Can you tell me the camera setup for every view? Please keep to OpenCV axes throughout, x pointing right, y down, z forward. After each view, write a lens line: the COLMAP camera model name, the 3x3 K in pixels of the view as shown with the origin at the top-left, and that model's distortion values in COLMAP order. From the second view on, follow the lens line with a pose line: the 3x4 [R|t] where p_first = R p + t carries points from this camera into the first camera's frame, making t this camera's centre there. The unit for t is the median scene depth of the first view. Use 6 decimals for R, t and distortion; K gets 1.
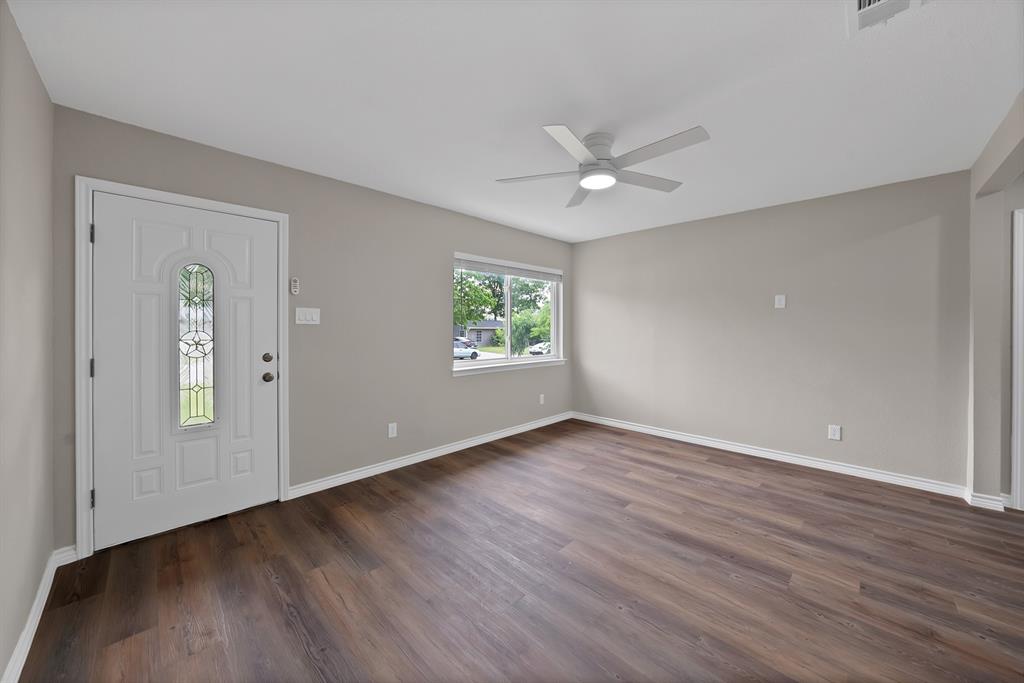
lens RADIAL K [[372.9, 0, 517.2], [0, 372.9, 327.3], [0, 0, 1]] dist [-0.025530, 0.004875]
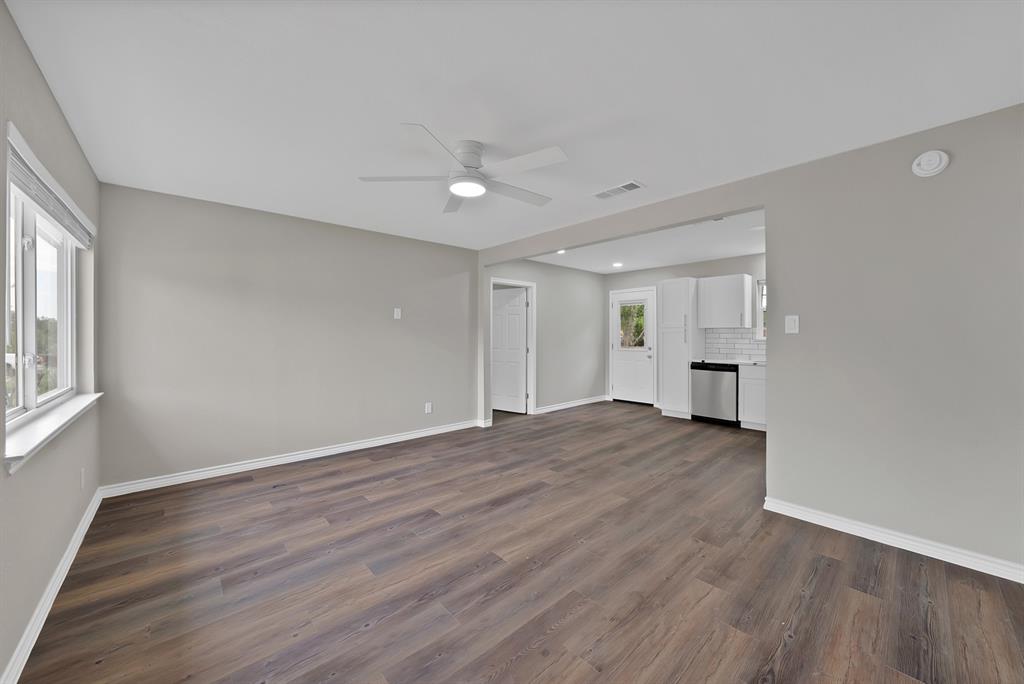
lens RADIAL K [[372.9, 0, 504.3], [0, 372.9, 326.5], [0, 0, 1]] dist [-0.025530, 0.004875]
pose [[0.079231, 0.021204, 0.996631, -0.662090], [-0.001513, 0.999775, -0.021151, 0.002221], [-0.996855, 0.000168, 0.079245, 0.706580]]
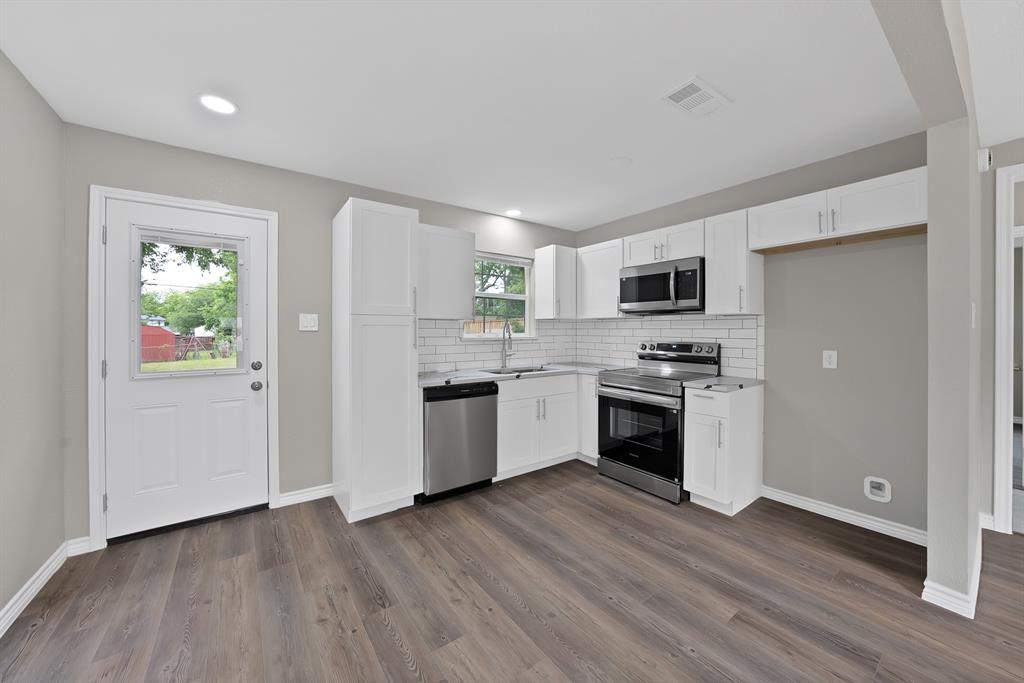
lens RADIAL K [[372.9, 0, 511.8], [0, 372.9, 330.5], [0, 0, 1]] dist [-0.025530, 0.004875]
pose [[-0.987912, -0.002484, 0.154995, 0.998986], [-0.002724, 0.999995, -0.001341, 0.001195], [-0.154991, -0.001747, -0.987914, 0.790174]]
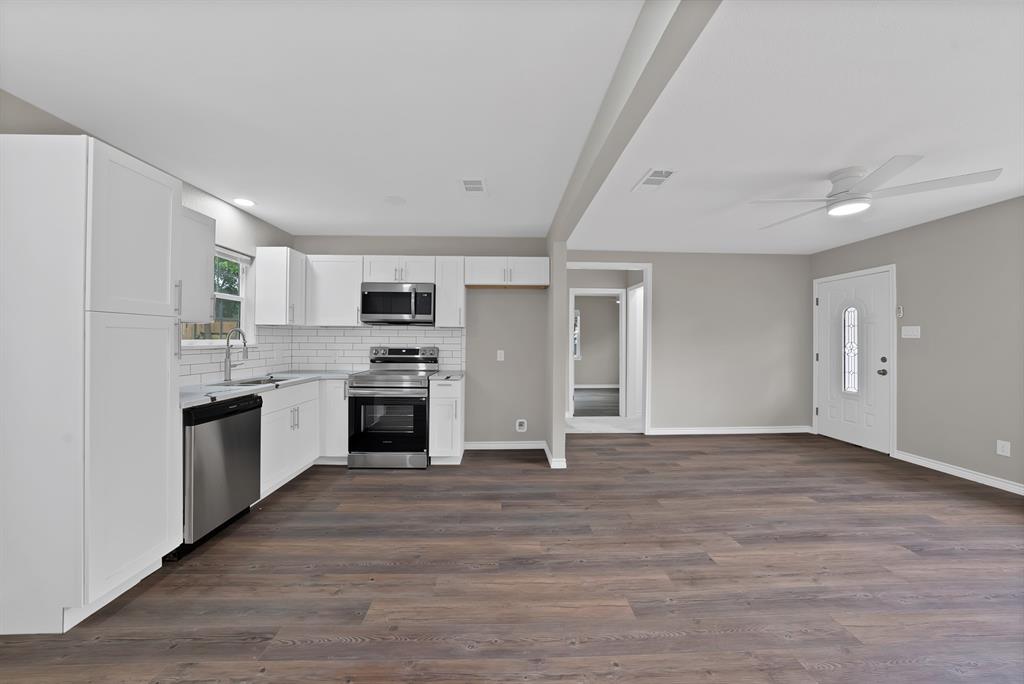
lens RADIAL K [[372.9, 0, 511.0], [0, 372.9, 335.7], [0, 0, 1]] dist [-0.025530, 0.004875]
pose [[-0.684576, -0.012529, -0.728834, 1.460582], [-0.004284, 0.999904, -0.013165, 0.007216], [0.728929, -0.005890, -0.684564, 0.867200]]
